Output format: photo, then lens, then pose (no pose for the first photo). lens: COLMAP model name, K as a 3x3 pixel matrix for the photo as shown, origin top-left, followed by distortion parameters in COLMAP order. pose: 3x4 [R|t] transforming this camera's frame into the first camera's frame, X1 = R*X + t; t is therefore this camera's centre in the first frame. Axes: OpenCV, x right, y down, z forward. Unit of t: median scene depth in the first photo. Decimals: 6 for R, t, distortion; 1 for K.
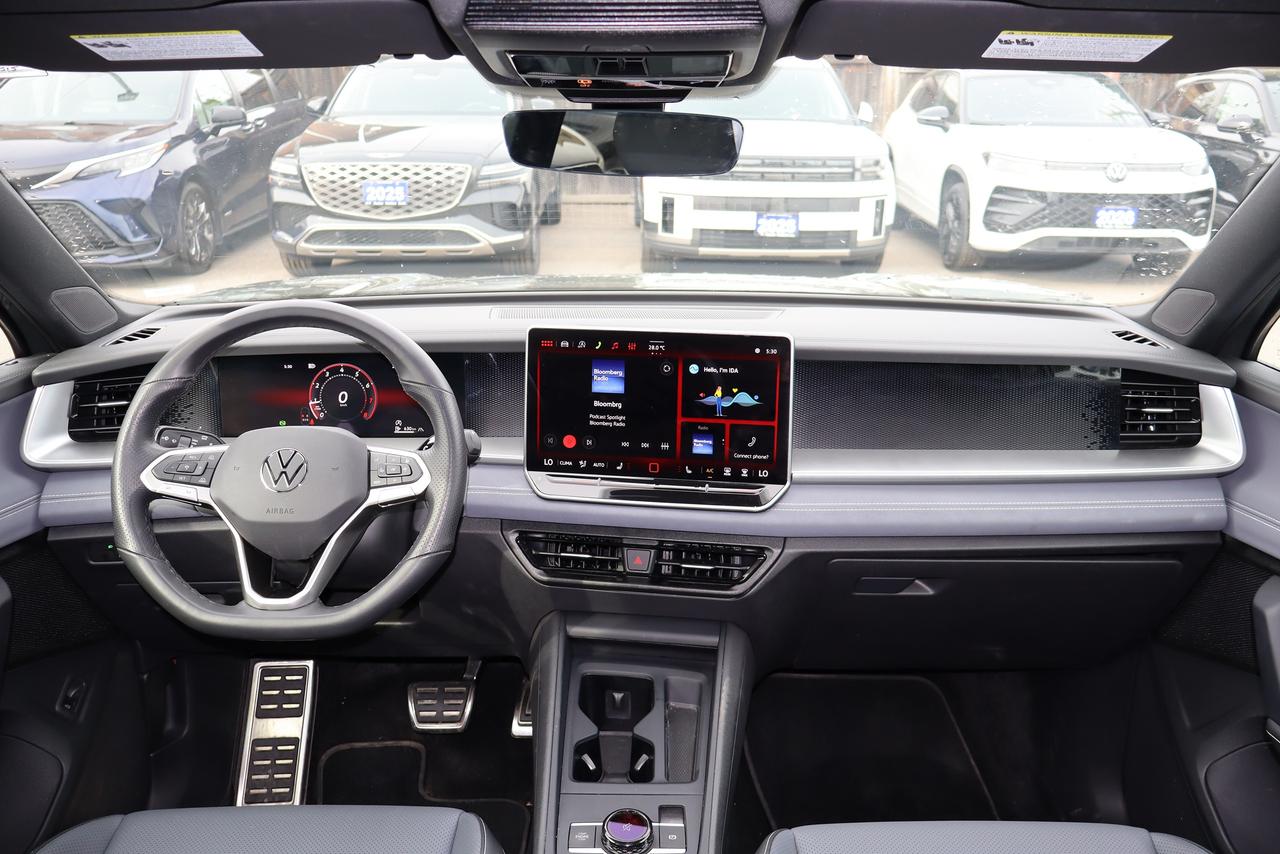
lens RADIAL K [[1062.6, 0, 640.5], [0, 1062.6, 429.5], [0, 0, 1]] dist [-0.004872, -0.015344]
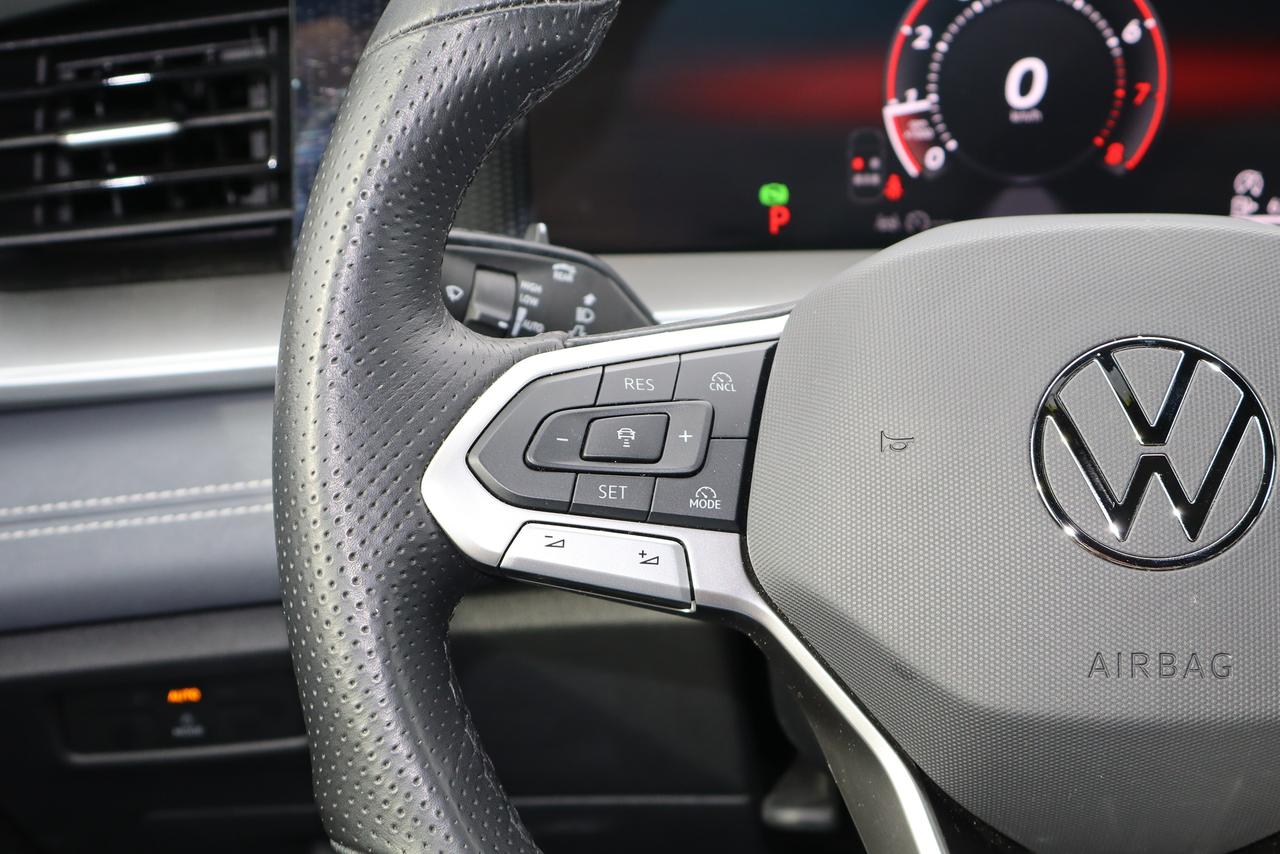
lens RADIAL K [[2026.0, 0, 637.5], [0, 2026.0, 427.3], [0, 0, 1]] dist [0.014175, 0.000000]
pose [[0.997699, -0.014684, -0.066184, -0.339796], [0.023247, 0.991172, 0.130526, -0.014772], [0.063683, -0.131764, 0.989233, 0.521492]]
